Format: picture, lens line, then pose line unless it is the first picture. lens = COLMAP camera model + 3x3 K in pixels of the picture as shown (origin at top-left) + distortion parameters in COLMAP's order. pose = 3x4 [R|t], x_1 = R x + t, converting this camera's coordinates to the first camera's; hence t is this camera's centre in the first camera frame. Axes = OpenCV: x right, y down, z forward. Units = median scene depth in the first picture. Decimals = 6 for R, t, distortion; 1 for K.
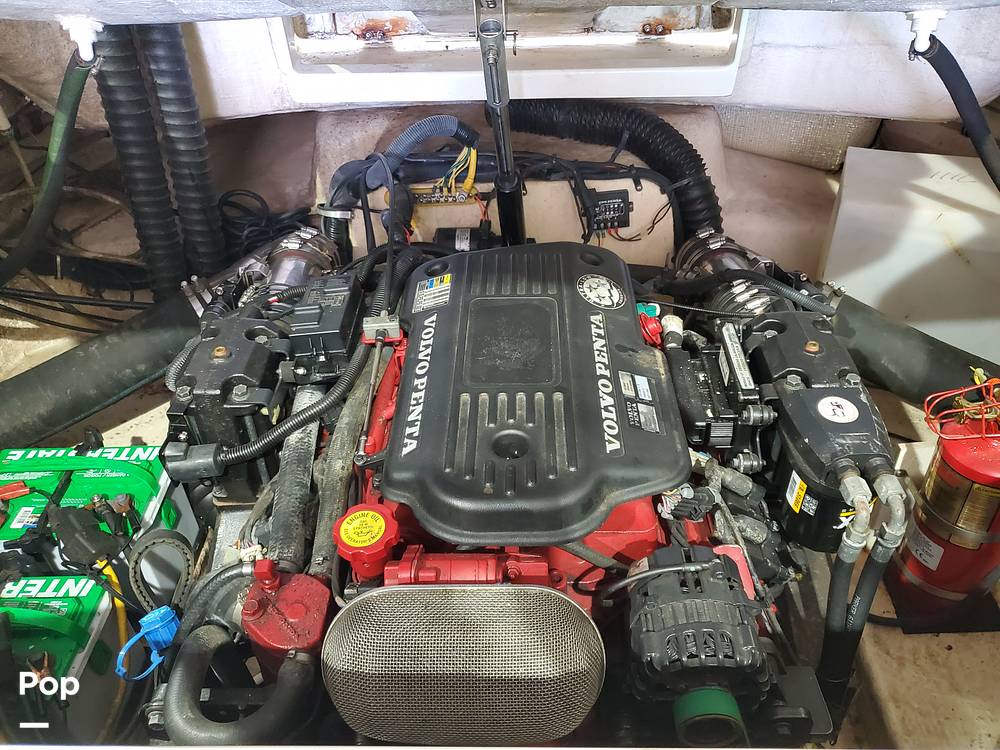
lens RADIAL K [[794.4, 0, 513.4], [0, 794.4, 379.4], [0, 0, 1]] dist [0.008144, 0.004381]
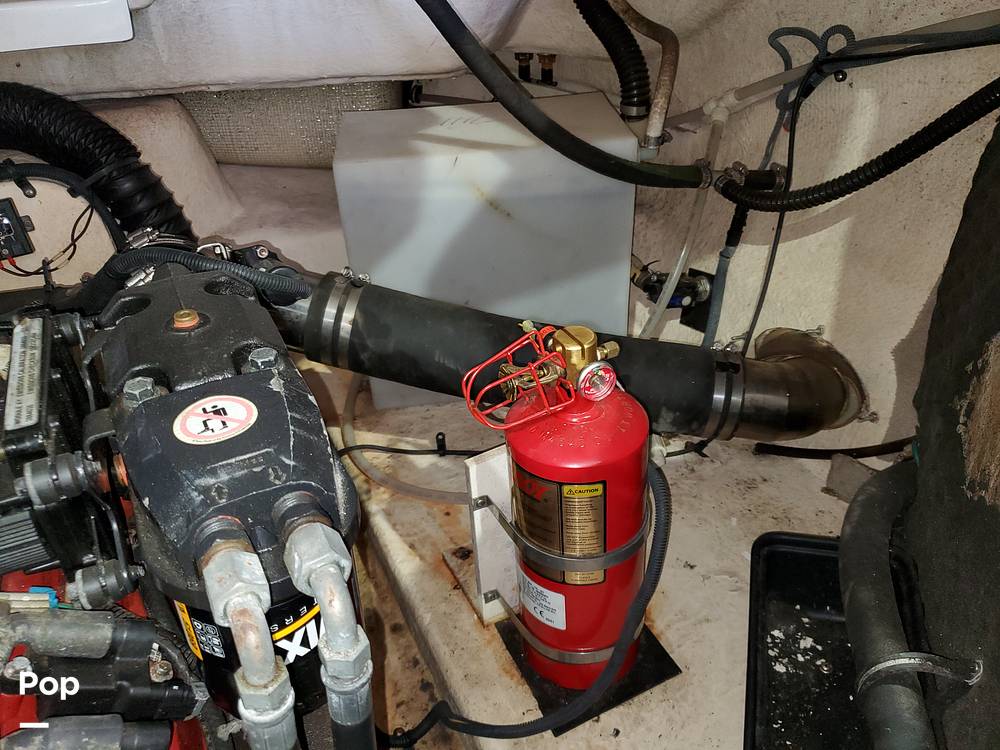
lens RADIAL K [[794.4, 0, 513.4], [0, 794.4, 379.4], [0, 0, 1]] dist [0.008144, 0.004381]
pose [[0.893909, -0.233584, 0.382578, 0.273535], [0.277476, 0.958663, -0.063021, 0.065797], [-0.352043, 0.162491, 0.921771, 0.350992]]
